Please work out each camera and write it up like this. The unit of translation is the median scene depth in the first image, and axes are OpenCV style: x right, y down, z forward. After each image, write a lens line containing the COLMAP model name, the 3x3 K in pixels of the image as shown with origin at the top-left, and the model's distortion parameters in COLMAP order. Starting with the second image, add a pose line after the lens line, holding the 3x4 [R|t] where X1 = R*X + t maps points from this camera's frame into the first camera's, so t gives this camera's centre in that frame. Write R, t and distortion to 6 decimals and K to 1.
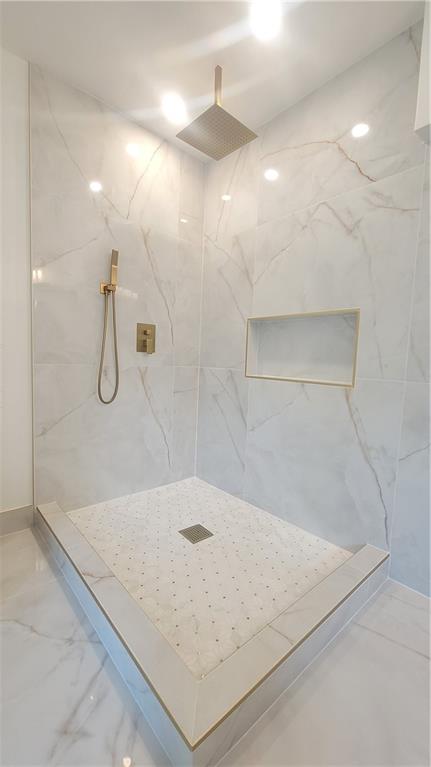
lens RADIAL K [[313.2, 0, 213.9], [0, 313.2, 384.5], [0, 0, 1]] dist [0.005388, -0.003329]
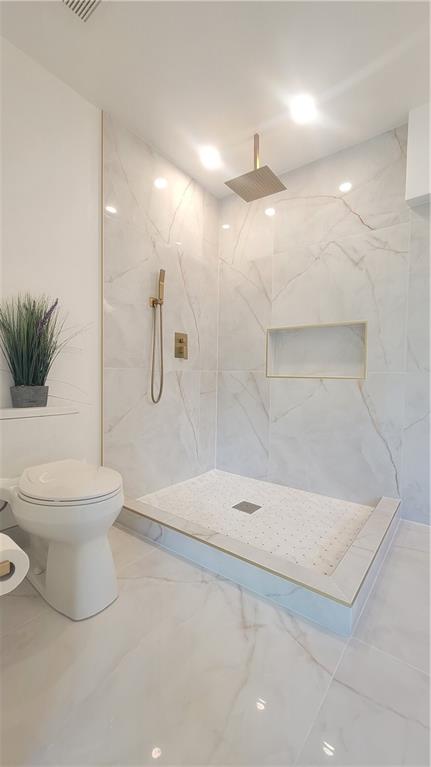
lens RADIAL K [[313.2, 0, 213.1], [0, 313.2, 384.2], [0, 0, 1]] dist [0.005388, -0.003329]
pose [[0.981635, -0.029511, 0.188471, -0.368353], [0.038223, 0.998354, -0.042757, 0.052378], [-0.186899, 0.049175, 0.981147, -0.153714]]
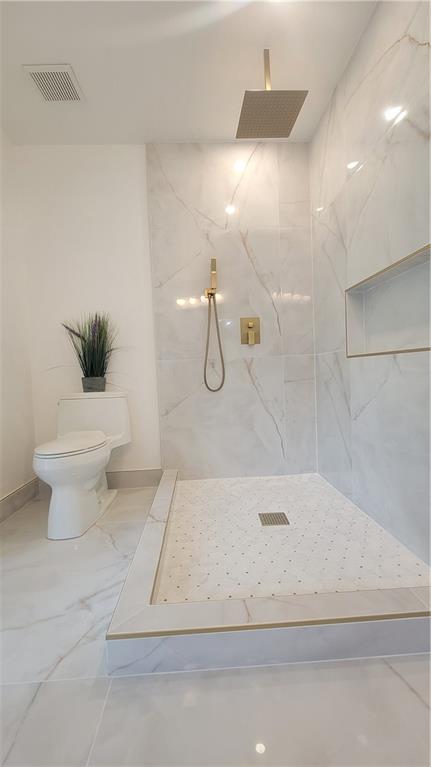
lens RADIAL K [[313.2, 0, 214.8], [0, 313.2, 384.6], [0, 0, 1]] dist [0.005388, -0.003329]
pose [[0.778112, -0.045198, -0.626497, 0.401545], [0.019861, 0.998679, -0.047381, 0.095574], [0.627811, 0.024425, 0.777982, 0.112273]]
